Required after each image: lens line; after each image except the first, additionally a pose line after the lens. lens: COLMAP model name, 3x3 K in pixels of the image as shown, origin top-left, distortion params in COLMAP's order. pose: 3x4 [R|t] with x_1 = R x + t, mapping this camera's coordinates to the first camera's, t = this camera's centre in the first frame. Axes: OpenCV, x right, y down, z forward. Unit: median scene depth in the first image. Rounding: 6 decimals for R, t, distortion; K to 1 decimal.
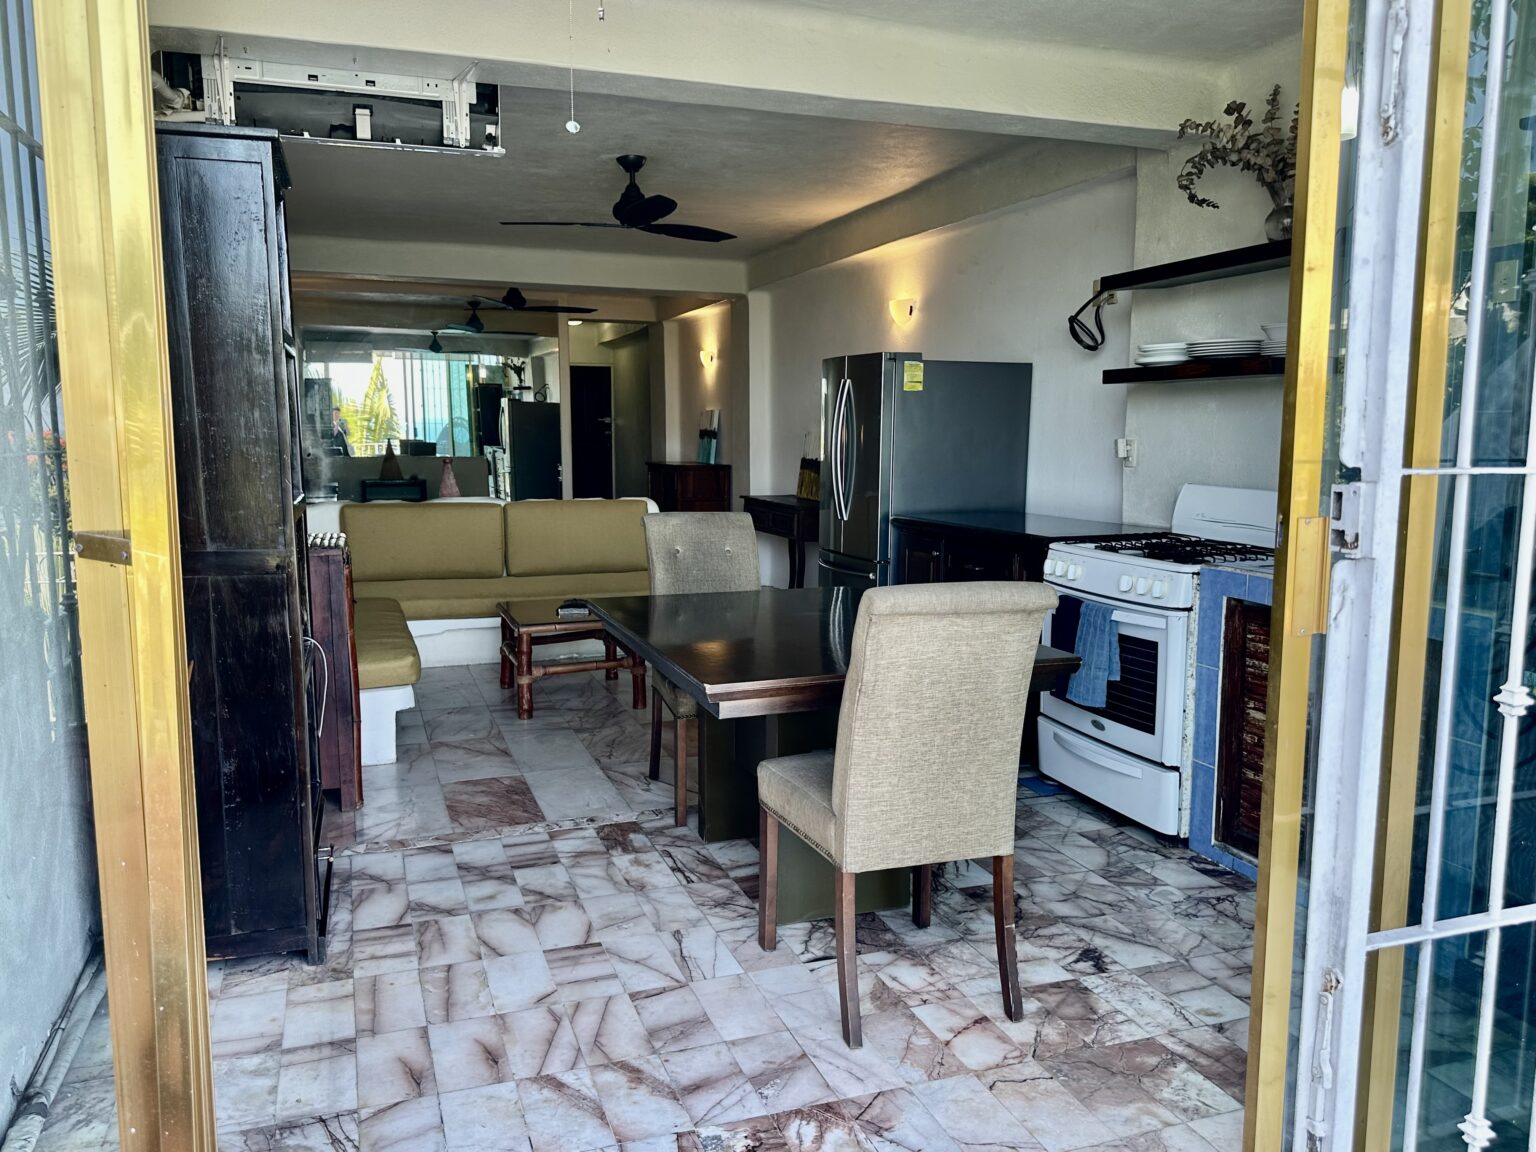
lens RADIAL K [[1198.5, 0, 770.0], [0, 1198.5, 574.4], [0, 0, 1]] dist [-0.003458, -0.003103]
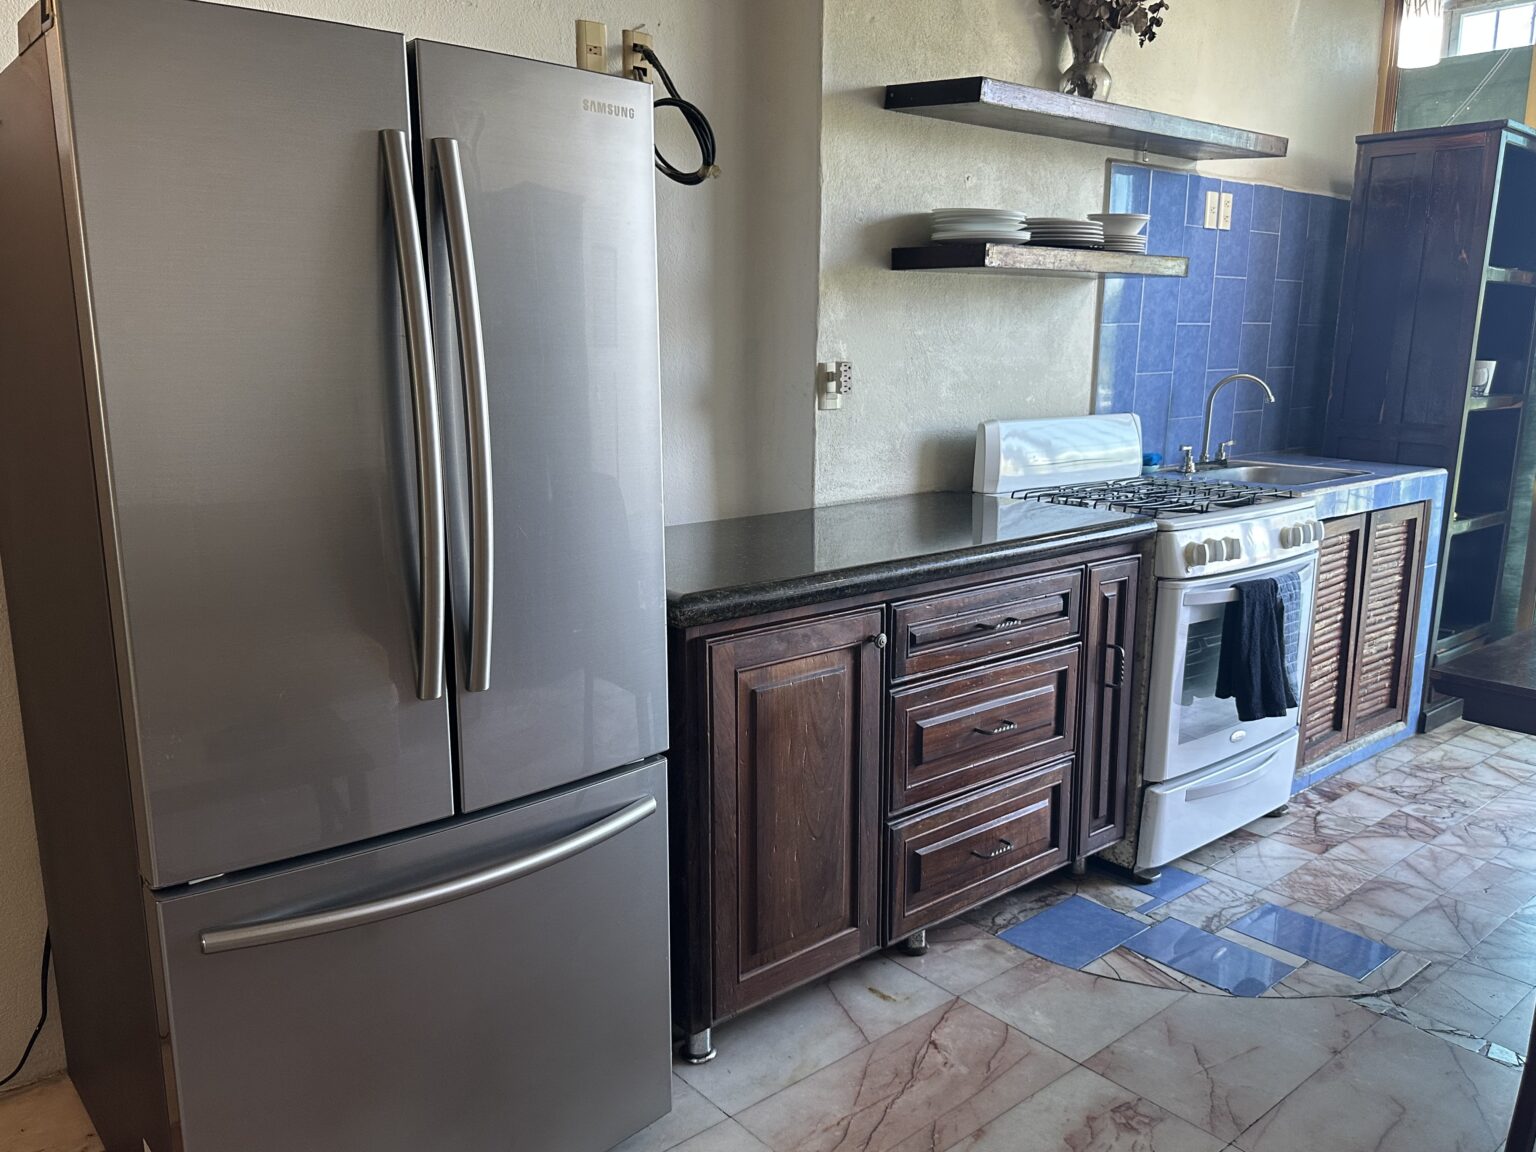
lens RADIAL K [[1214.6, 0, 769.4], [0, 1214.6, 580.8], [0, 0, 1]] dist [-0.010420, -0.002690]
pose [[-0.351999, -0.188420, 0.916839, -0.337711], [0.115604, 0.963277, 0.242348, -0.207977], [-0.928834, 0.191297, -0.317291, 1.681270]]
